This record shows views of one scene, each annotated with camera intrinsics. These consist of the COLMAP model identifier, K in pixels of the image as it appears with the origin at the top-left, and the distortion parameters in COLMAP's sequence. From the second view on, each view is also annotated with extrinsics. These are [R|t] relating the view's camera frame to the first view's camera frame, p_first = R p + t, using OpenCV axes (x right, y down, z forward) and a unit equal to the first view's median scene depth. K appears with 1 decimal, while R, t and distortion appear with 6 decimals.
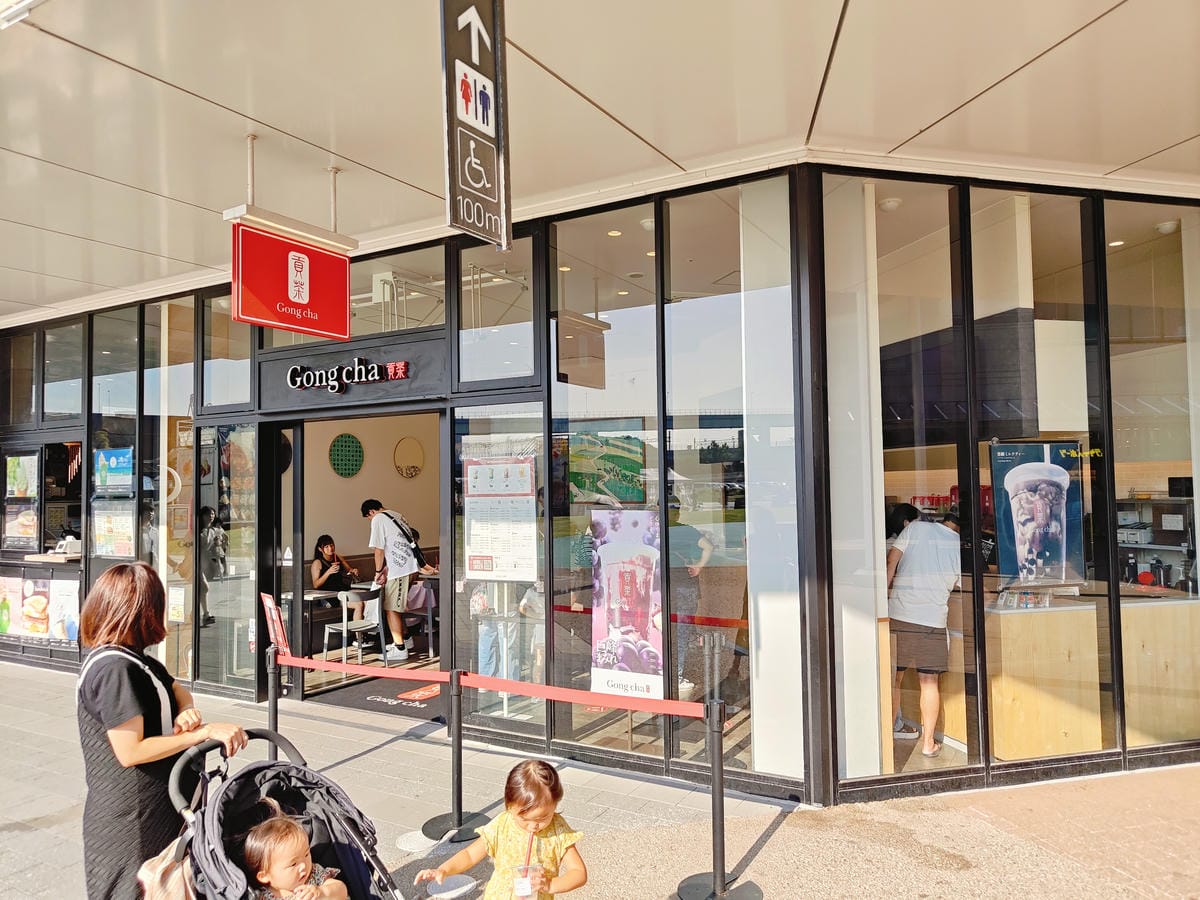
lens RADIAL K [[839.5, 0, 600.3], [0, 839.5, 449.4], [0, 0, 1]] dist [0.000638, 0.000131]
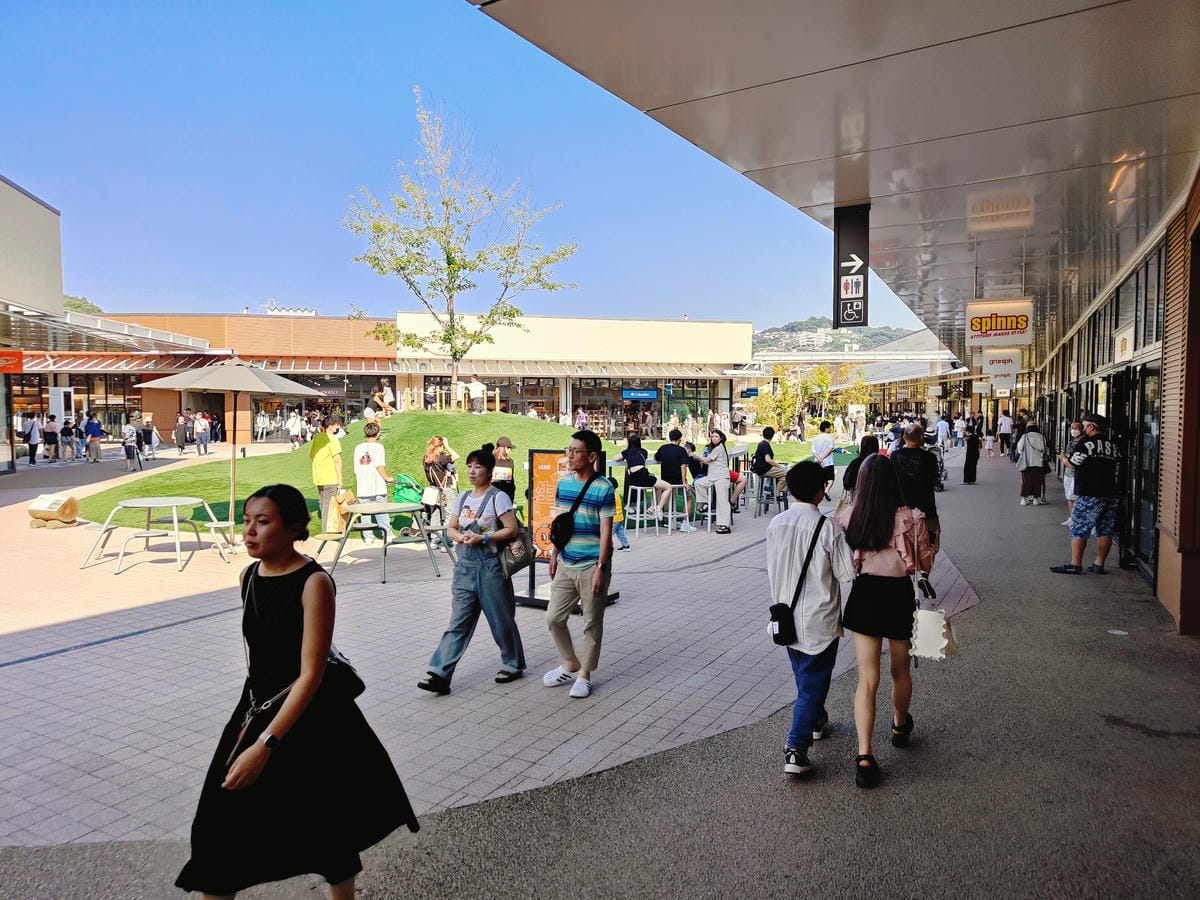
lens RADIAL K [[839.5, 0, 600.0], [0, 839.5, 451.5], [0, 0, 1]] dist [0.000638, 0.000131]
pose [[0.042442, 0.043485, -0.998152, 2.570396], [0.035311, 0.998363, 0.044995, -0.035898], [0.998475, -0.037155, 0.040837, 0.054888]]
